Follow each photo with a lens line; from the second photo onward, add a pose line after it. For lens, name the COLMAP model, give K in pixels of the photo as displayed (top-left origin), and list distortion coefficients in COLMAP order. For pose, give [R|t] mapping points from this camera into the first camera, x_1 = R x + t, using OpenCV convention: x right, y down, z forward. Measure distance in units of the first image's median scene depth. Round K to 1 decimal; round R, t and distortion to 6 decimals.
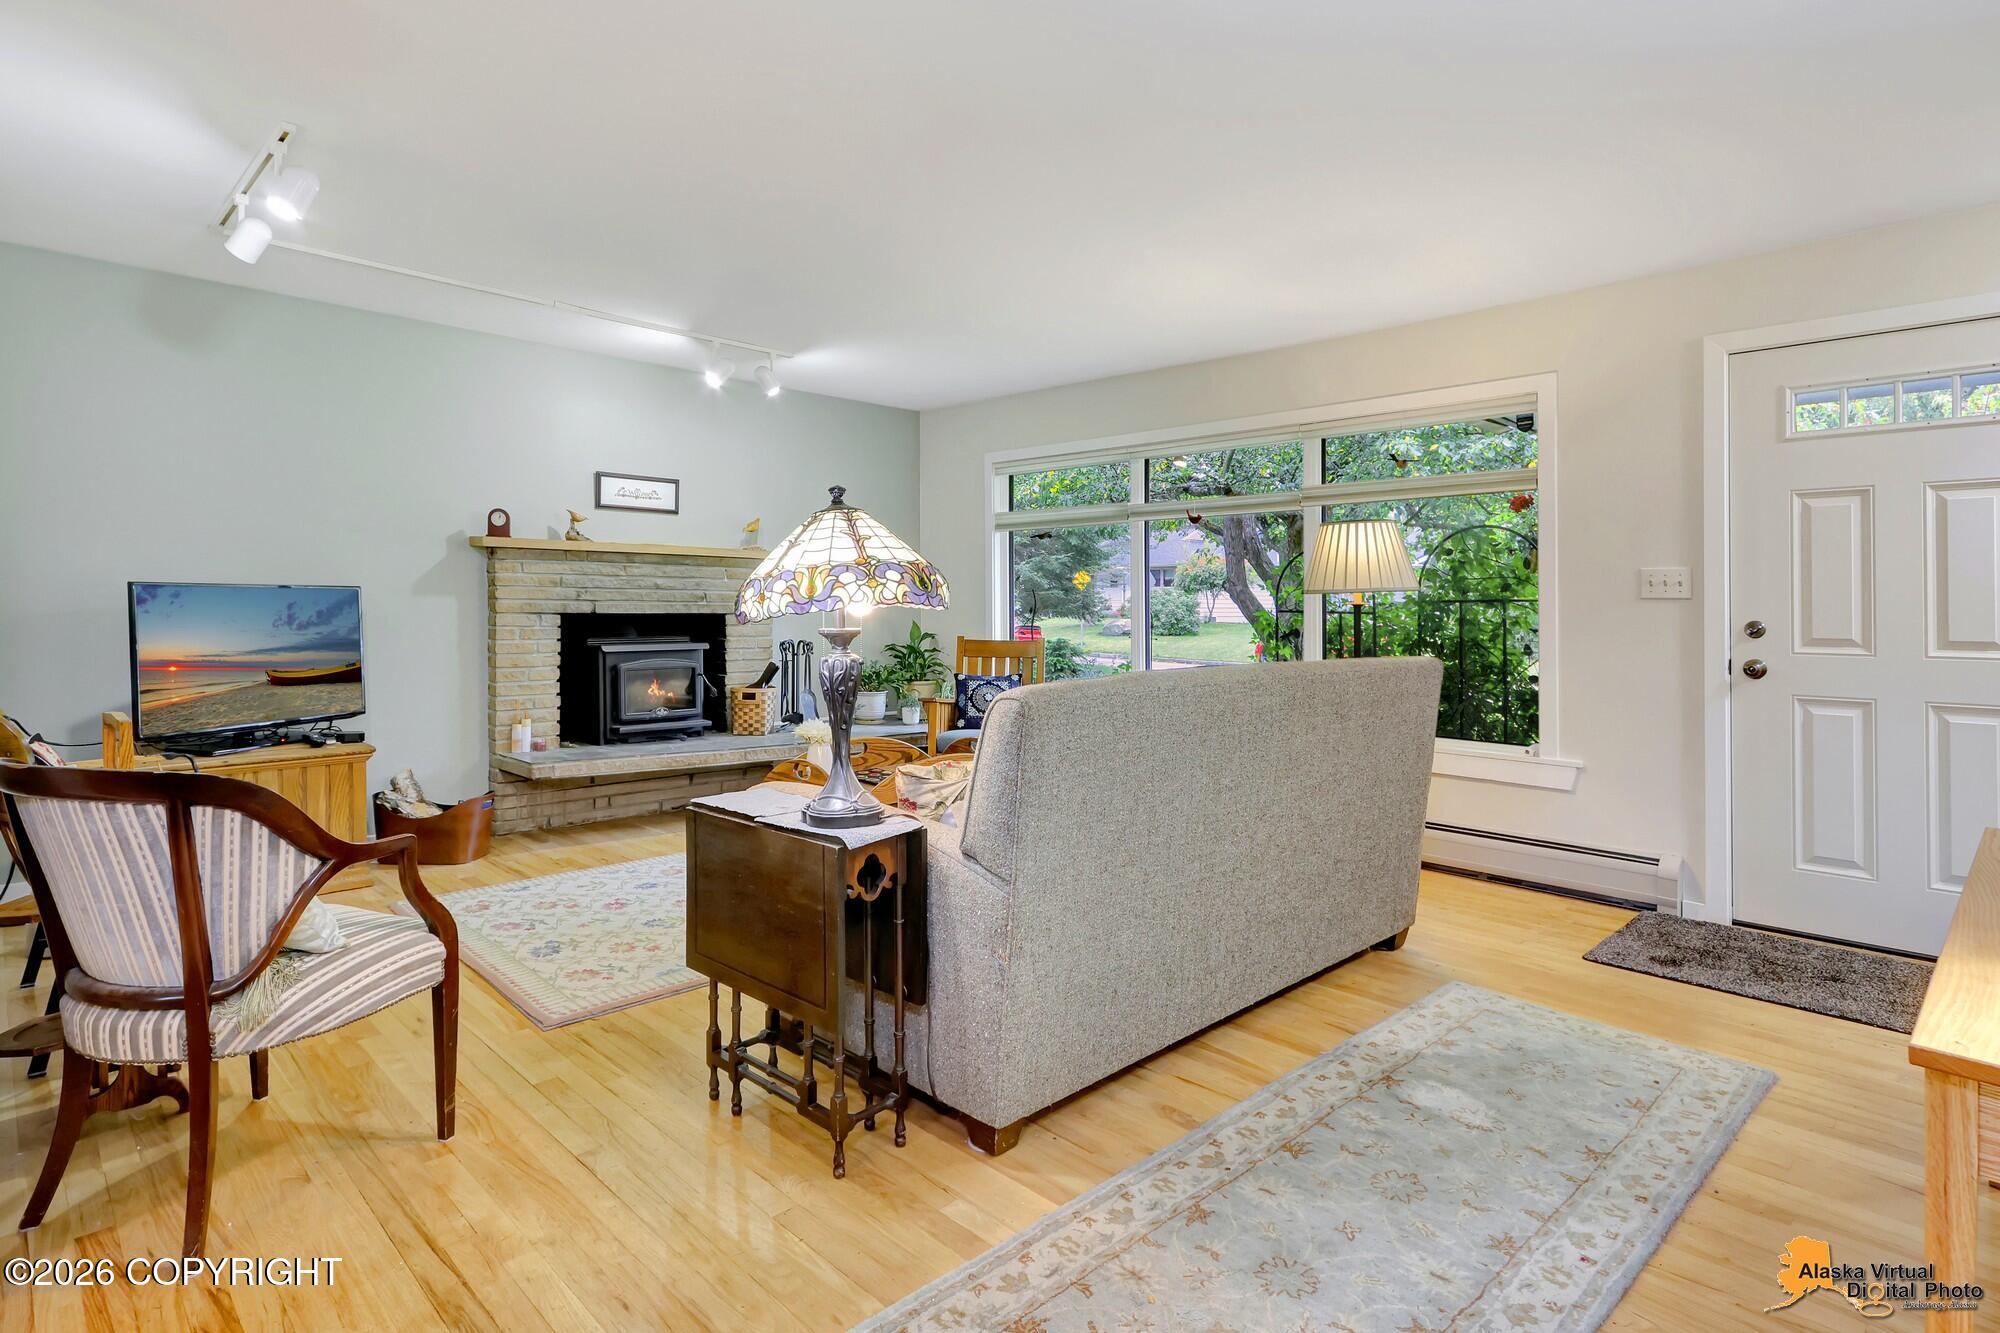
lens RADIAL K [[1049.9, 0, 961.2], [0, 1049.9, 584.6], [0, 0, 1]] dist [0.000740, 0.000117]
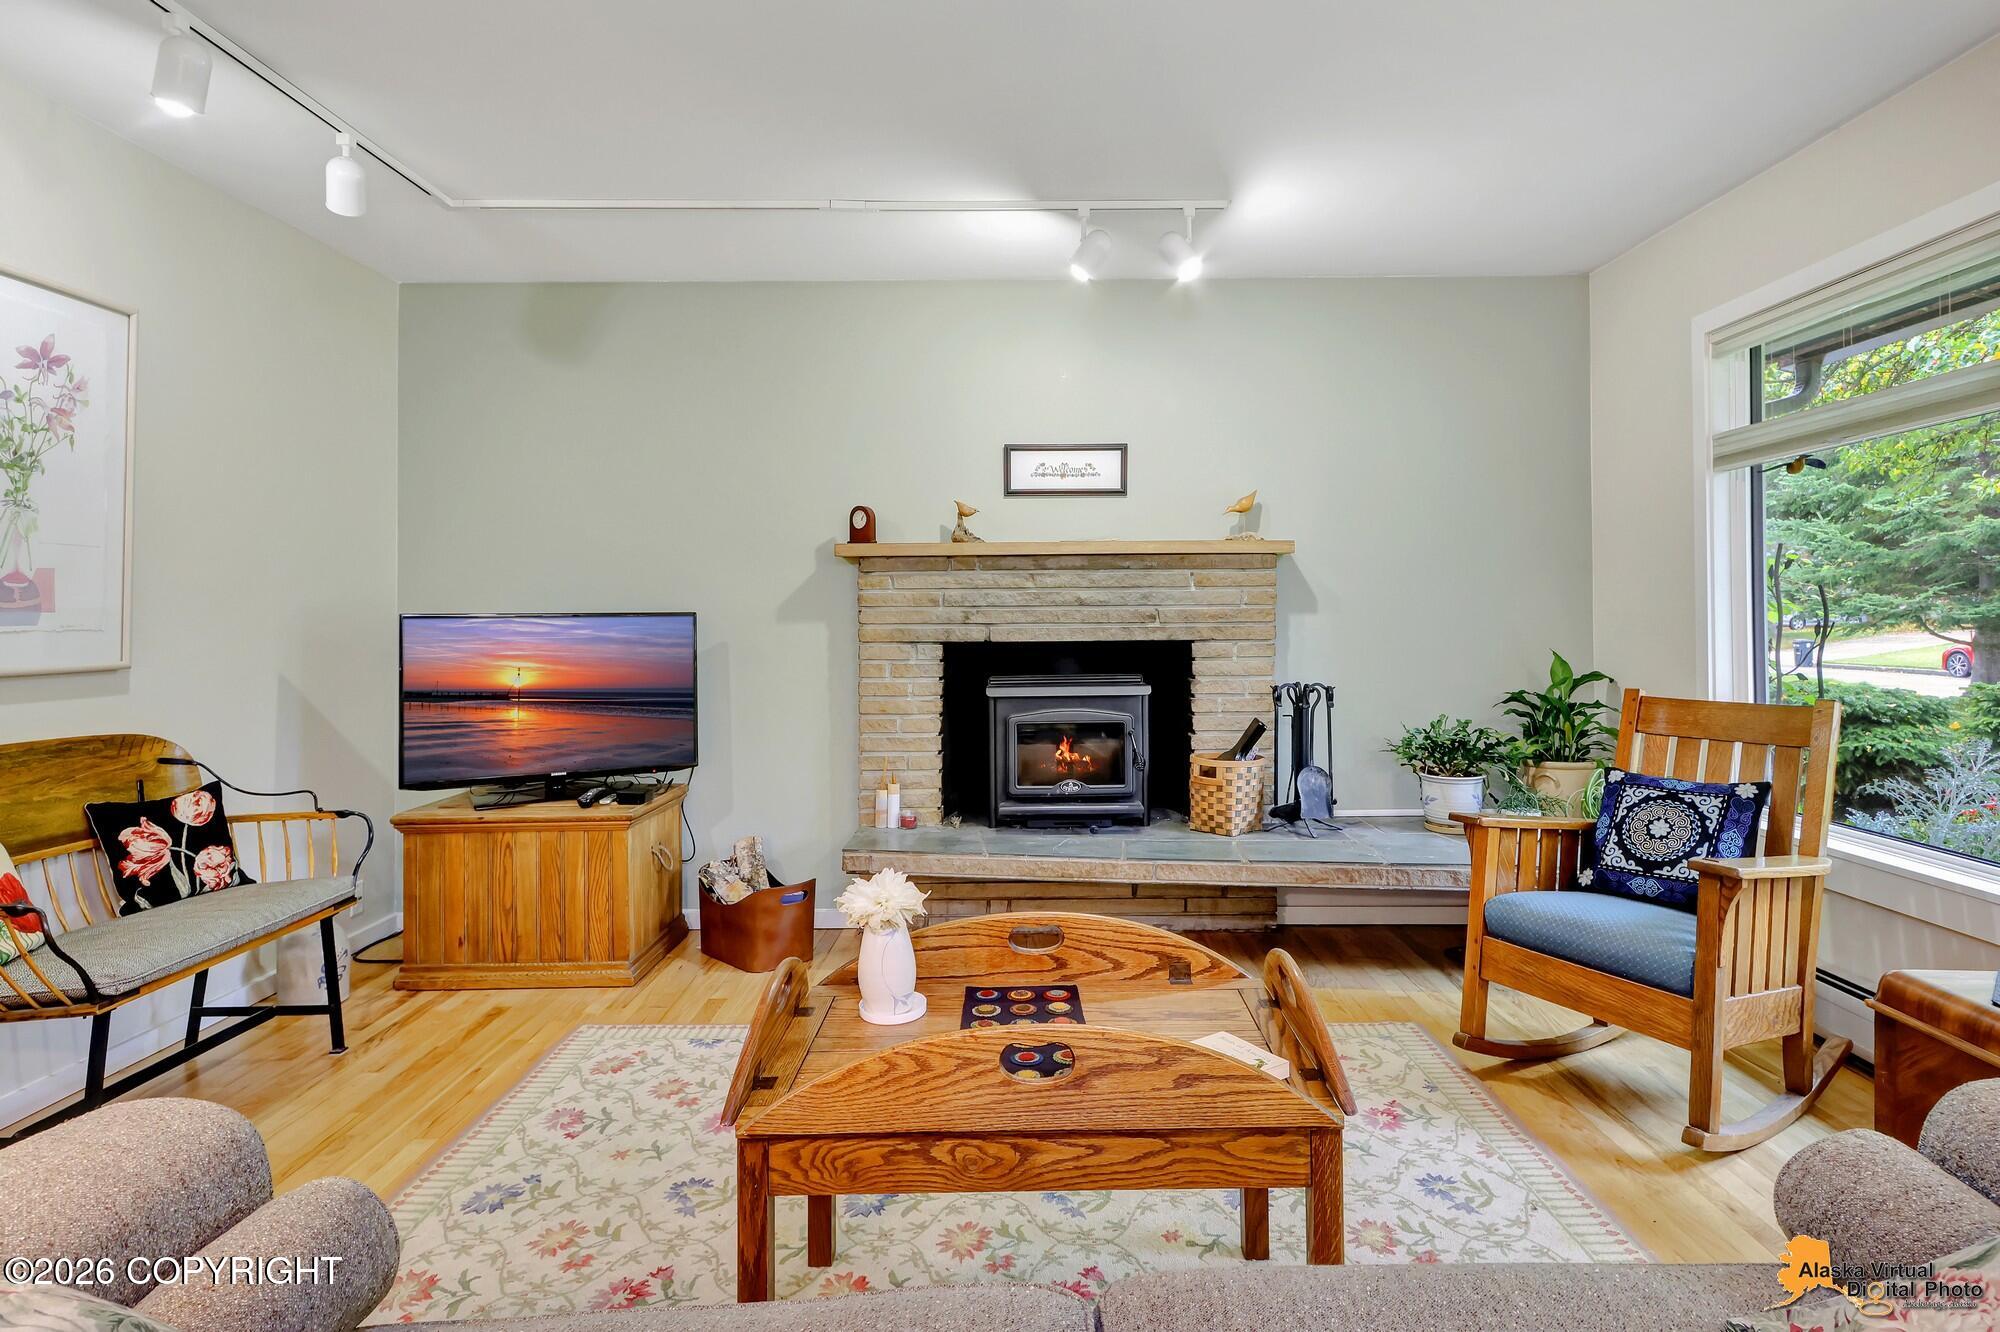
lens RADIAL K [[1060.4, 0, 997.5], [0, 1060.4, 616.8], [0, 0, 1]] dist [0.003938, 0.000031]
pose [[0.716792, -0.020051, -0.696999, 0.165762], [0.028409, 0.999596, 0.000459, 0.010369], [0.696708, -0.020130, 0.717072, 0.496431]]
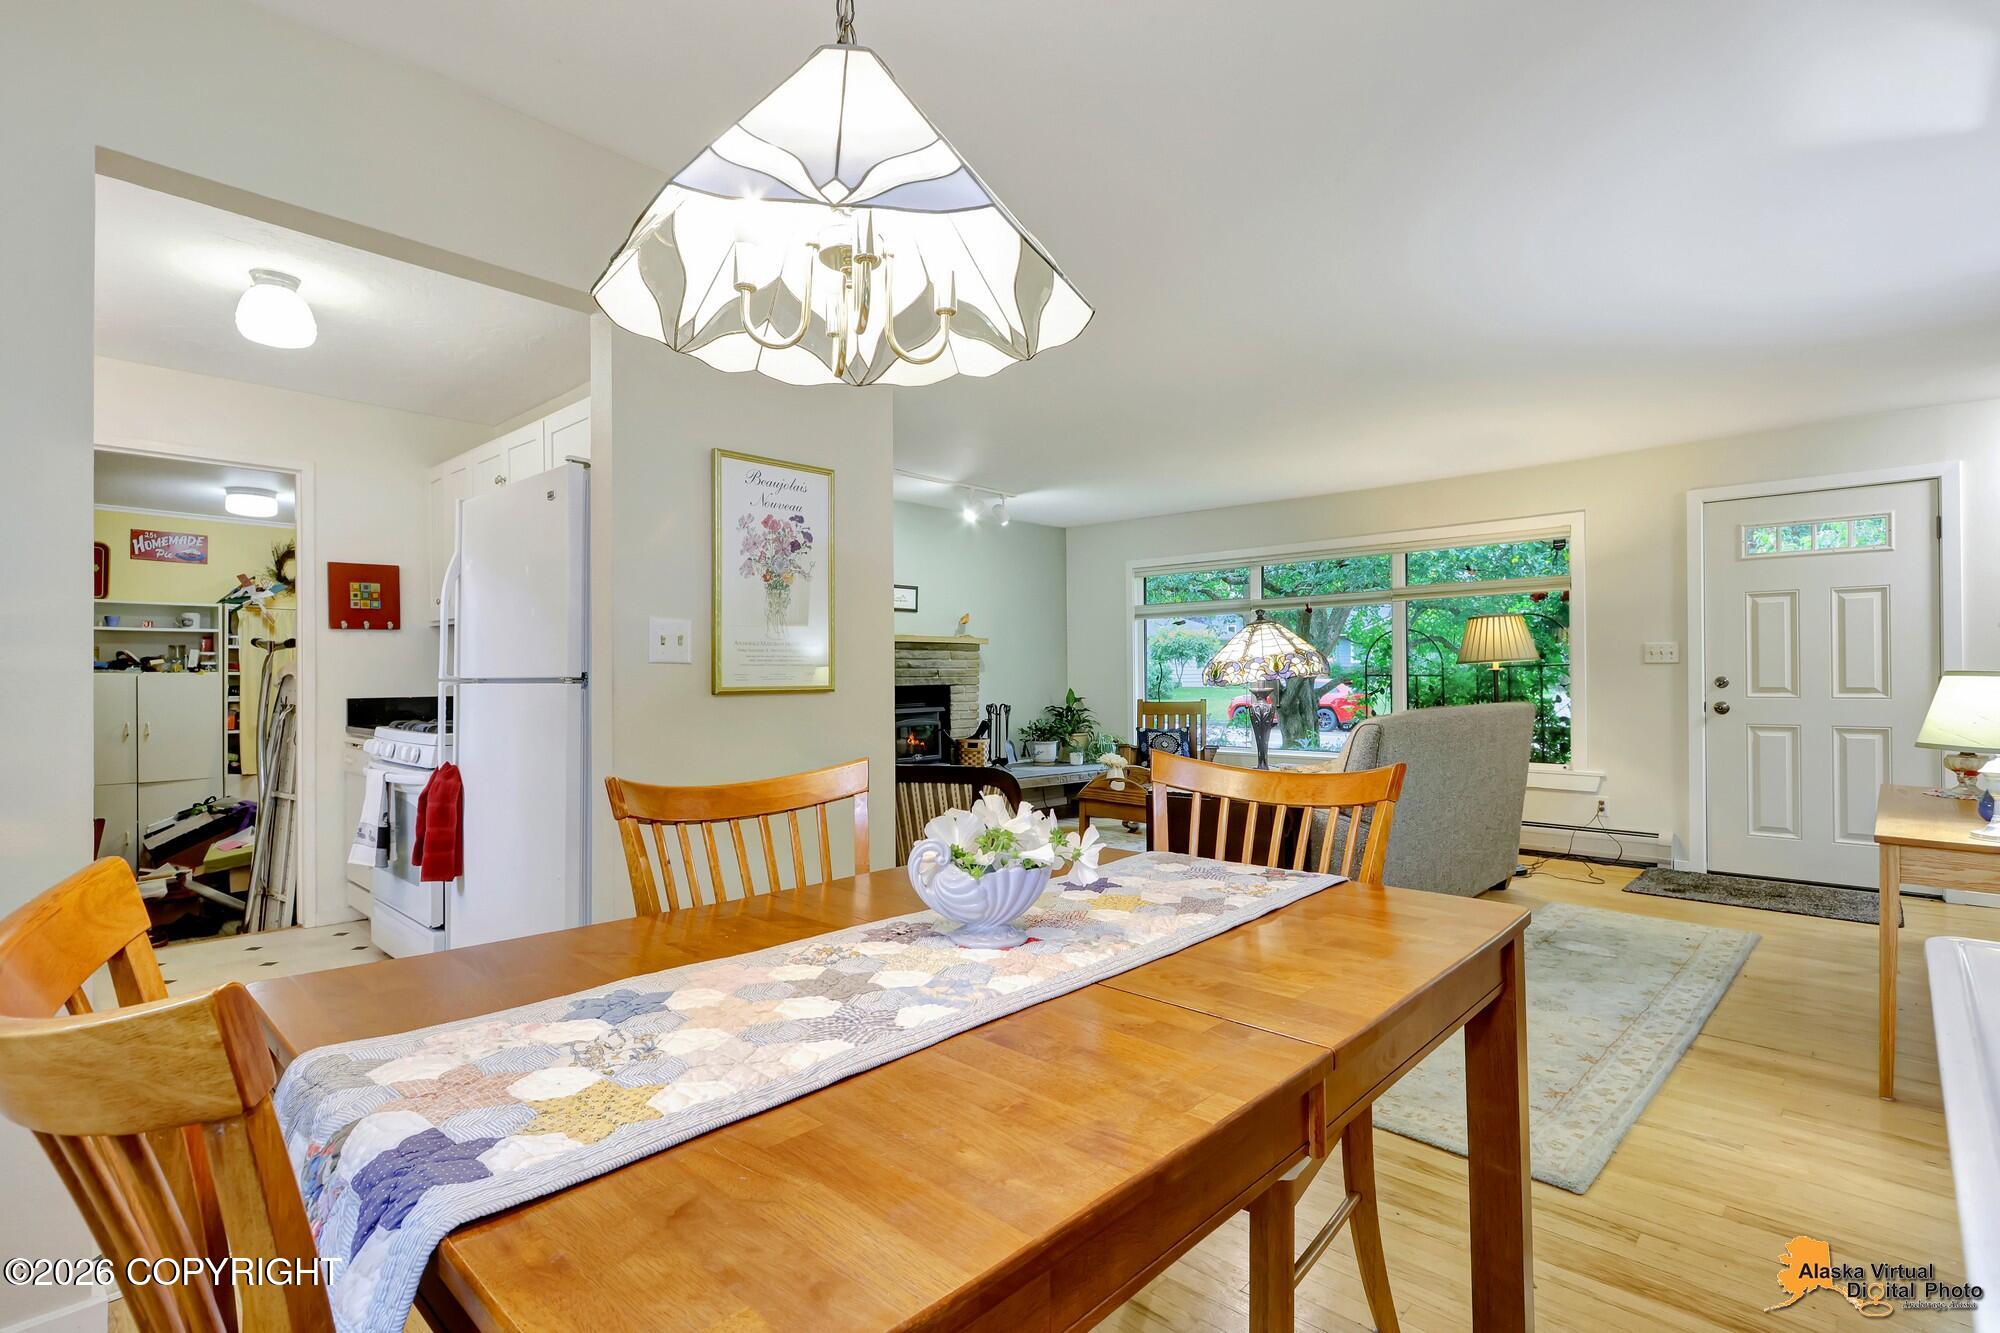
lens RADIAL K [[968.0, 0, 952.9], [0, 968.0, 674.4], [0, 0, 1]] dist [0.000434, -0.000141]
pose [[0.999234, -0.016299, 0.035566, -0.300160], [0.015650, 0.999707, 0.018466, -0.009040], [-0.035857, -0.017895, 0.999197, -0.270074]]
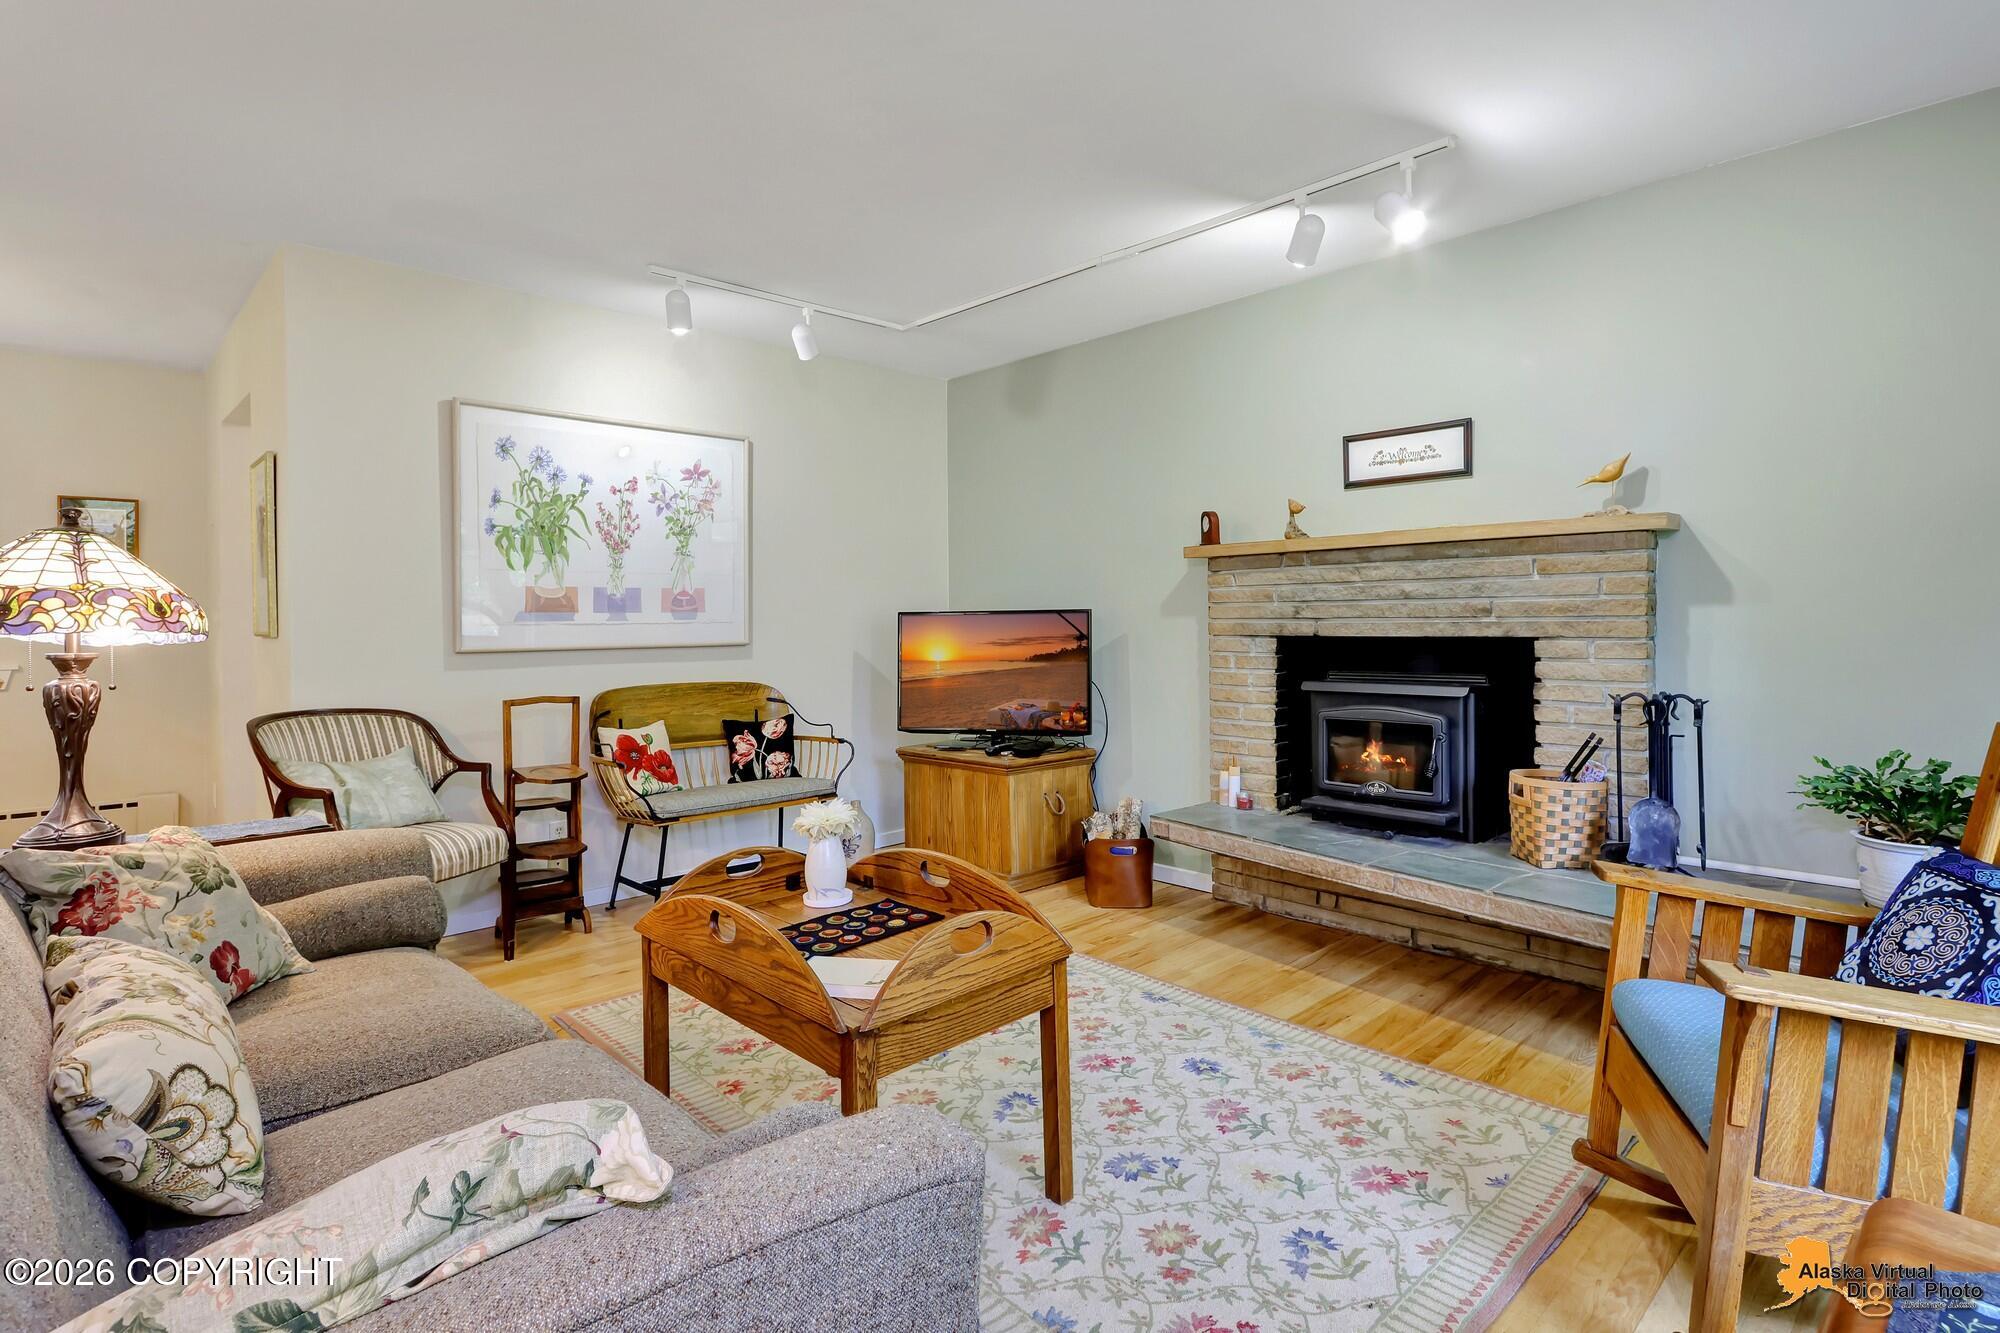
lens RADIAL K [[974.6, 0, 970.1], [0, 974.6, 631.1], [0, 0, 1]] dist [0.002841, -0.000457]
pose [[-0.008905, -0.002110, -0.999958, 0.334649], [0.025449, 0.999673, -0.002336, 0.019924], [0.999636, -0.025468, -0.008848, 0.788030]]
